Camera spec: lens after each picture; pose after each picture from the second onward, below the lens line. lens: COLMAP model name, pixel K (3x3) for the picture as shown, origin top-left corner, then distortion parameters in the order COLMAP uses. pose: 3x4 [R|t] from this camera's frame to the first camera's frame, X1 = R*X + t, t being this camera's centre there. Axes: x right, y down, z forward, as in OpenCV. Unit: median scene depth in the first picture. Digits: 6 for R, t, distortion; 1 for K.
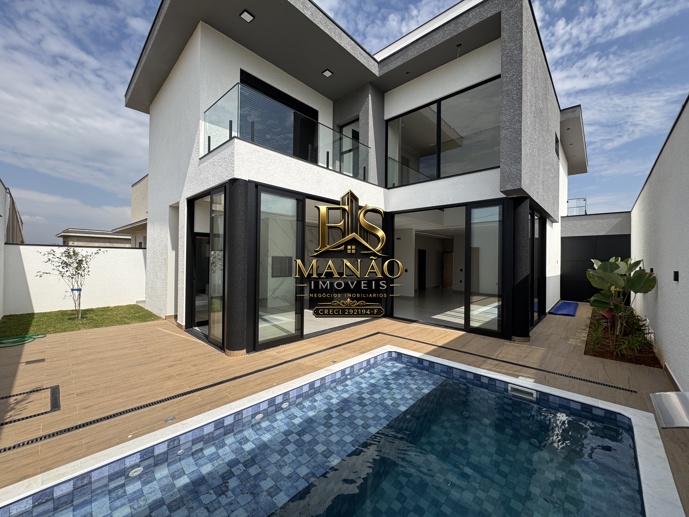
lens RADIAL K [[275.5, 0, 344.5], [0, 275.5, 258.5], [0, 0, 1]] dist [-0.002642, -0.000094]
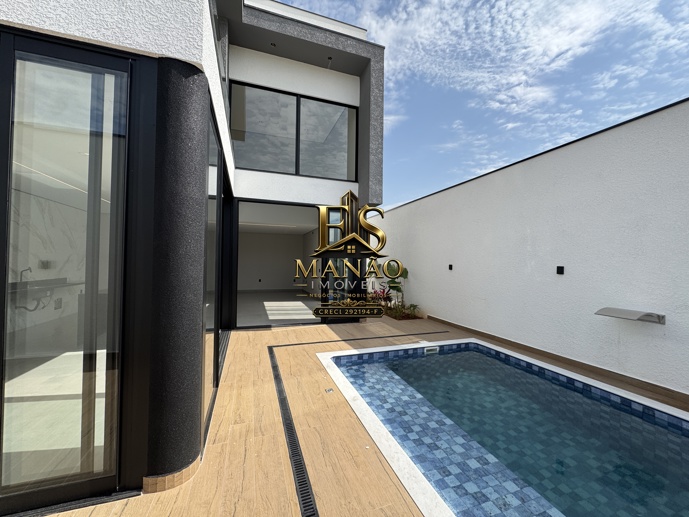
lens RADIAL K [[275.5, 0, 344.5], [0, 275.5, 258.5], [0, 0, 1]] dist [-0.002642, -0.000094]
pose [[0.462567, 0.007739, 0.886551, -0.610995], [-0.010446, 0.999940, -0.003279, 0.012198], [-0.886523, -0.007744, 0.462620, 0.539777]]
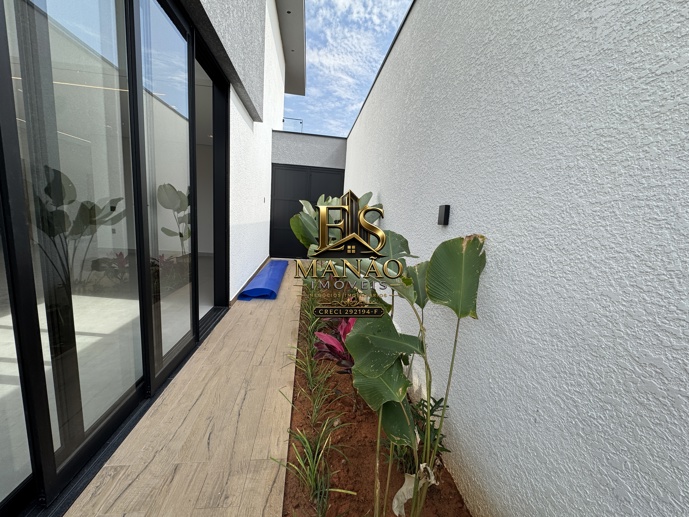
lens RADIAL K [[275.5, 0, 344.5], [0, 275.5, 258.5], [0, 0, 1]] dist [-0.002642, -0.000094]
pose [[0.635738, -0.094002, 0.766160, 0.965247], [-0.065025, 0.982507, 0.174502, 0.054060], [-0.769161, -0.160758, 0.618505, 1.099469]]
